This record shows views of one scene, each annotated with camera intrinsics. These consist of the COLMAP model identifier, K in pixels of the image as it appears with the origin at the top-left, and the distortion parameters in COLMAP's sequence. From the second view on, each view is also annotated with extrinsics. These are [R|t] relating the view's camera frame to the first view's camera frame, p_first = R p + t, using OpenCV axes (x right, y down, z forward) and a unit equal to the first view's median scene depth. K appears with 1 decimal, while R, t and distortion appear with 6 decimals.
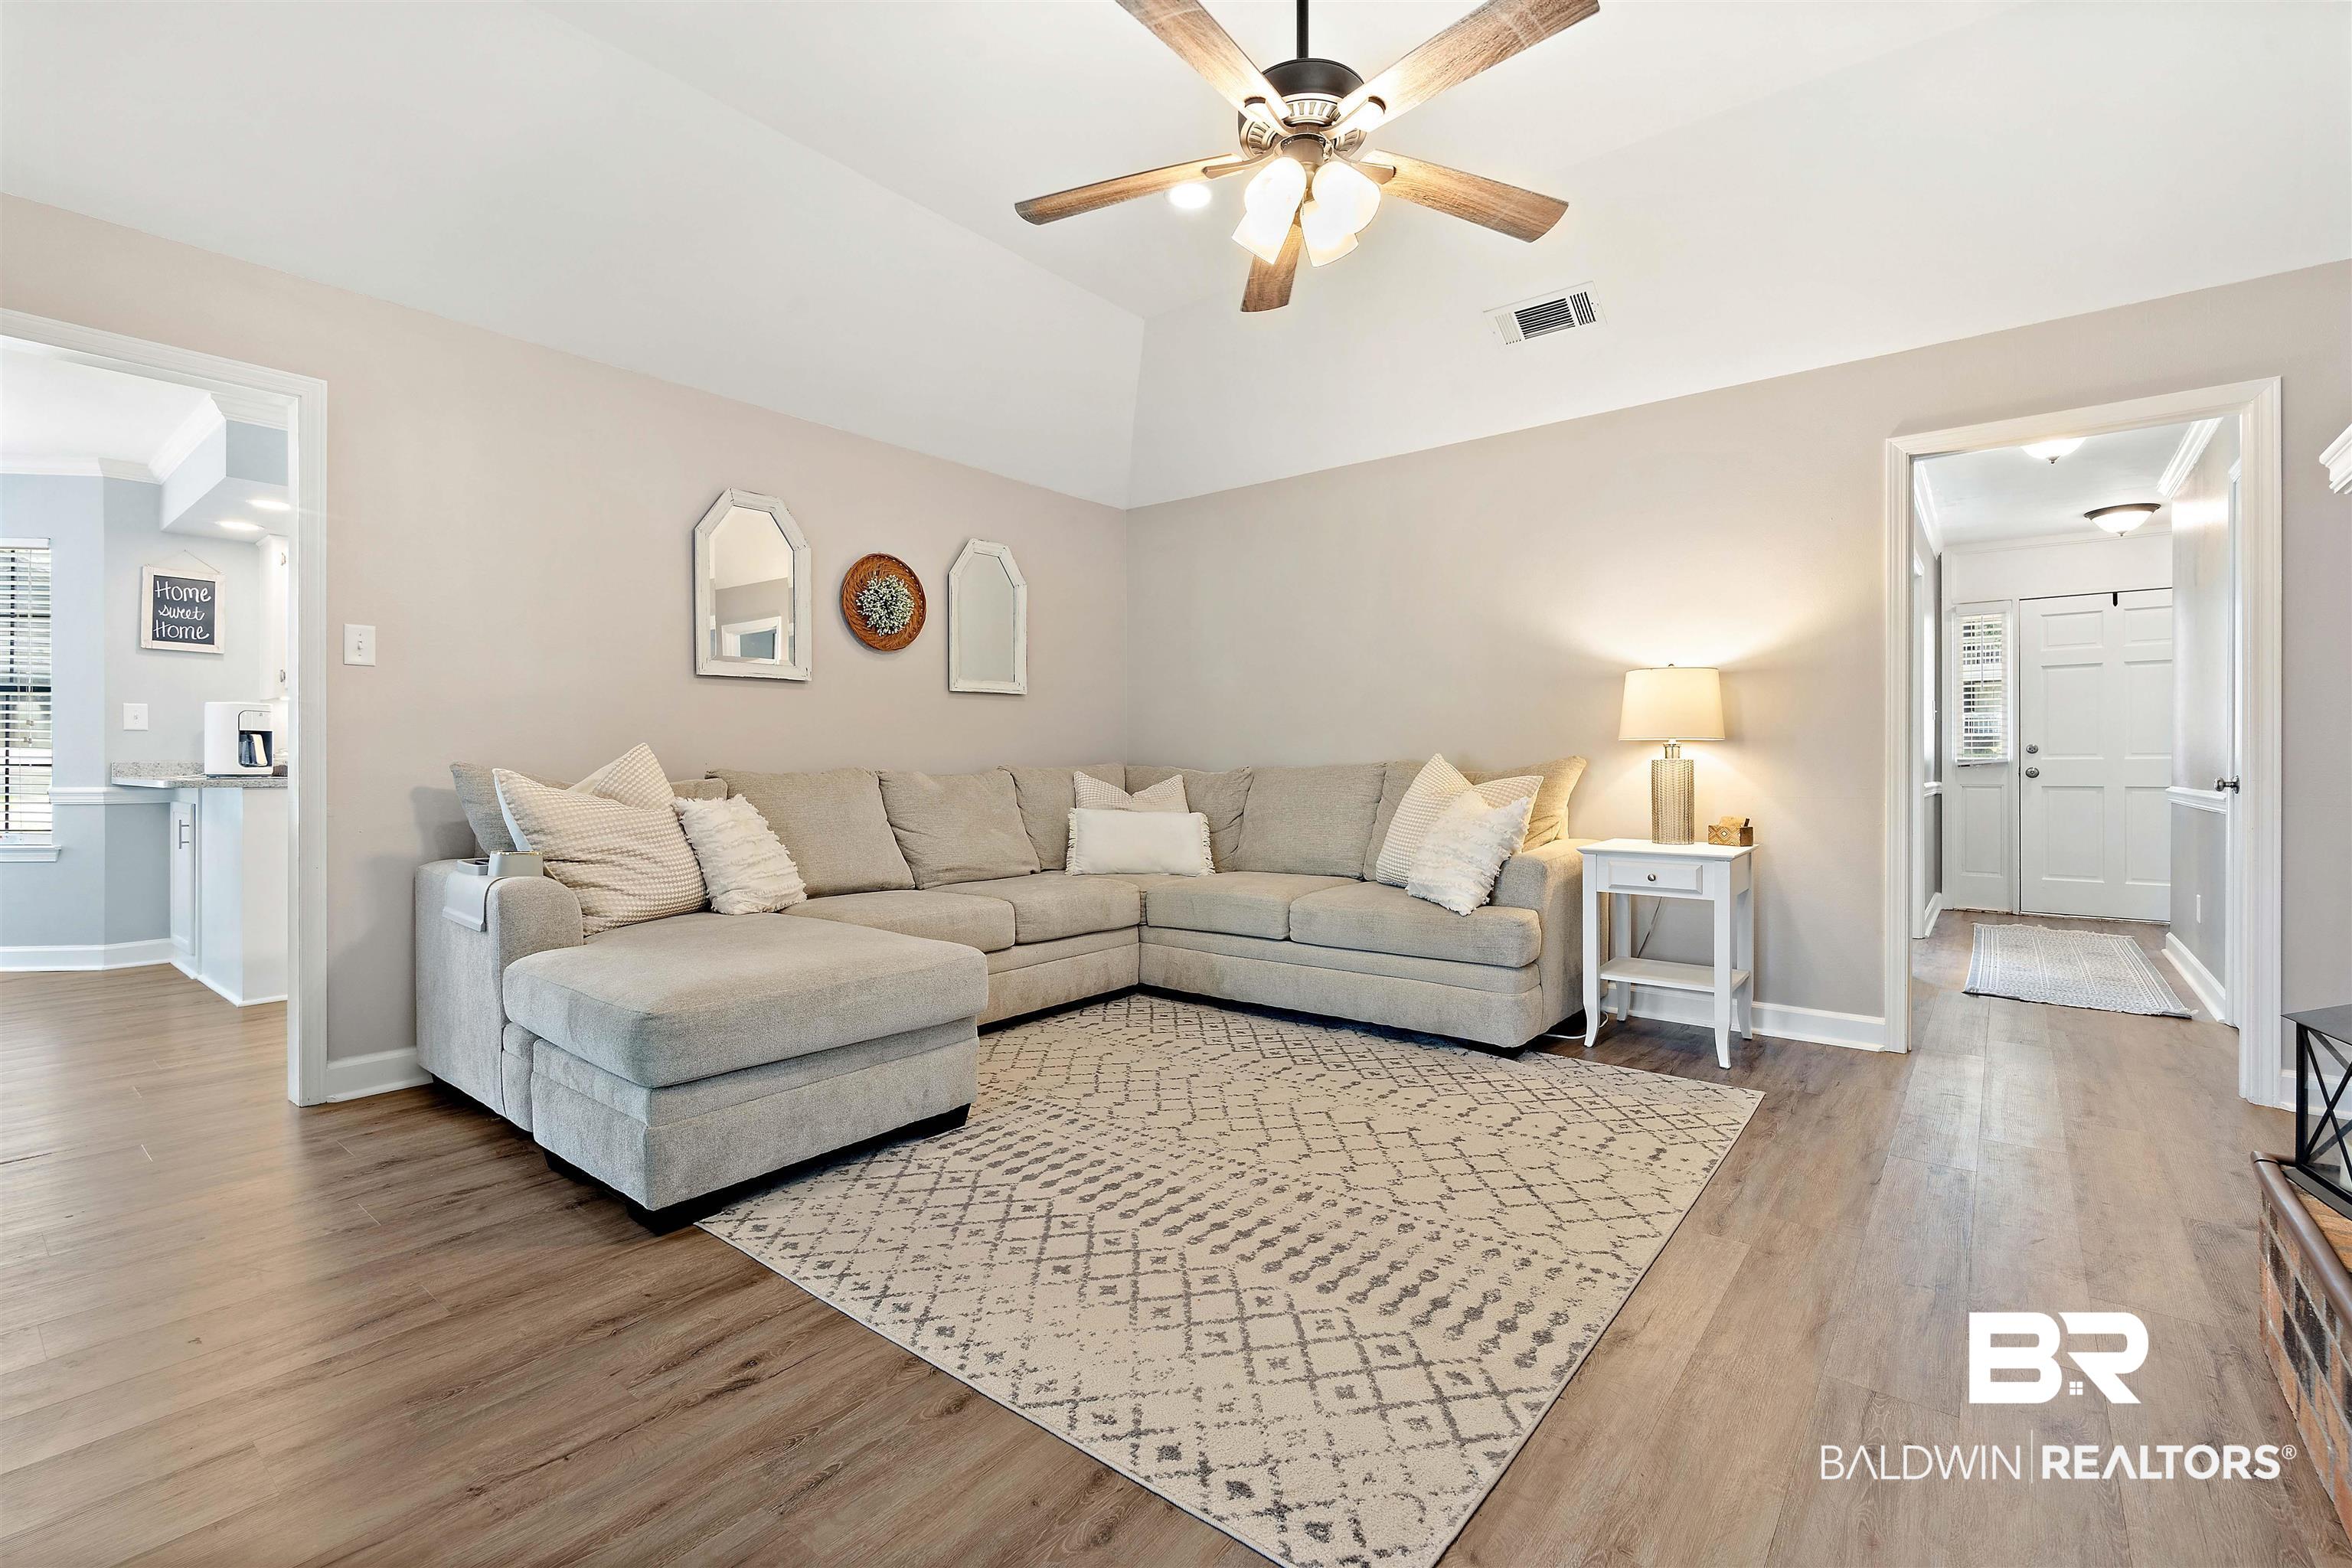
lens RADIAL K [[1024.7, 0, 1190.9], [0, 1024.7, 774.6], [0, 0, 1]] dist [0.000454, -0.003781]
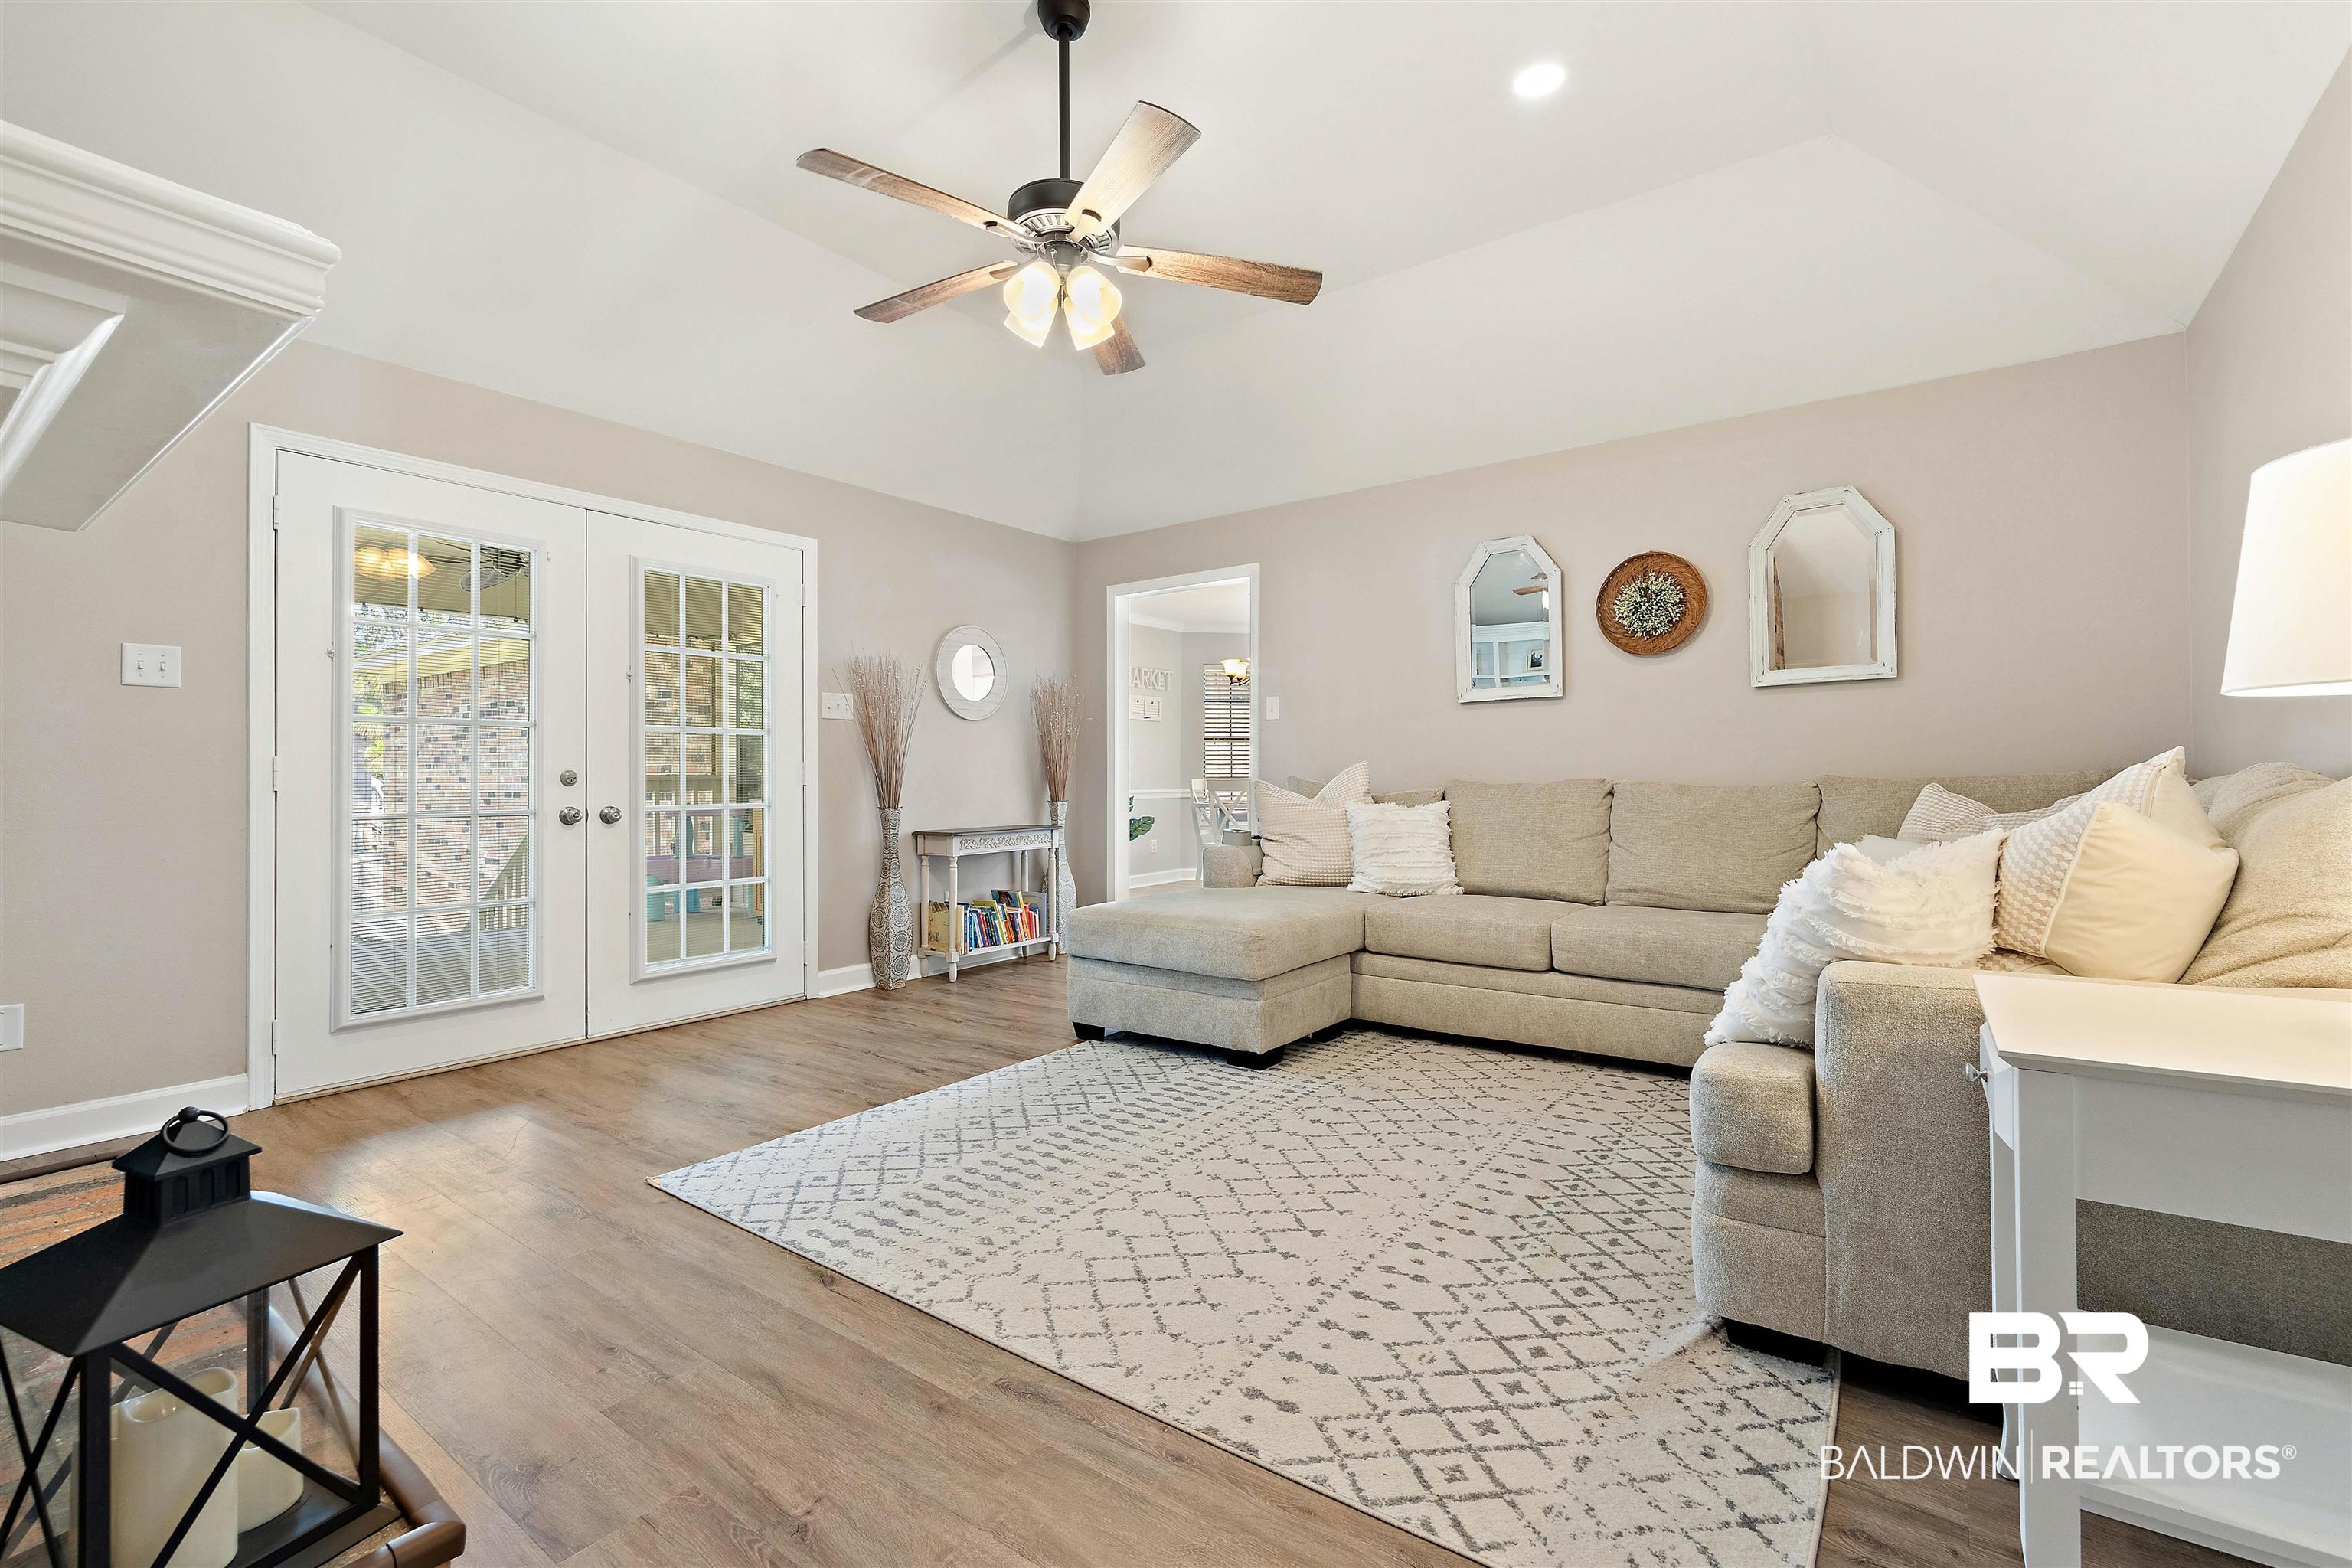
lens RADIAL K [[1024.7, 0, 1190.9], [0, 1024.7, 774.6], [0, 0, 1]] dist [0.000454, -0.003781]
pose [[0.046345, -0.002248, -0.998923, 1.137755], [-0.003024, 0.999993, -0.002391, -0.012360], [0.998921, 0.003132, 0.046337, 0.967388]]
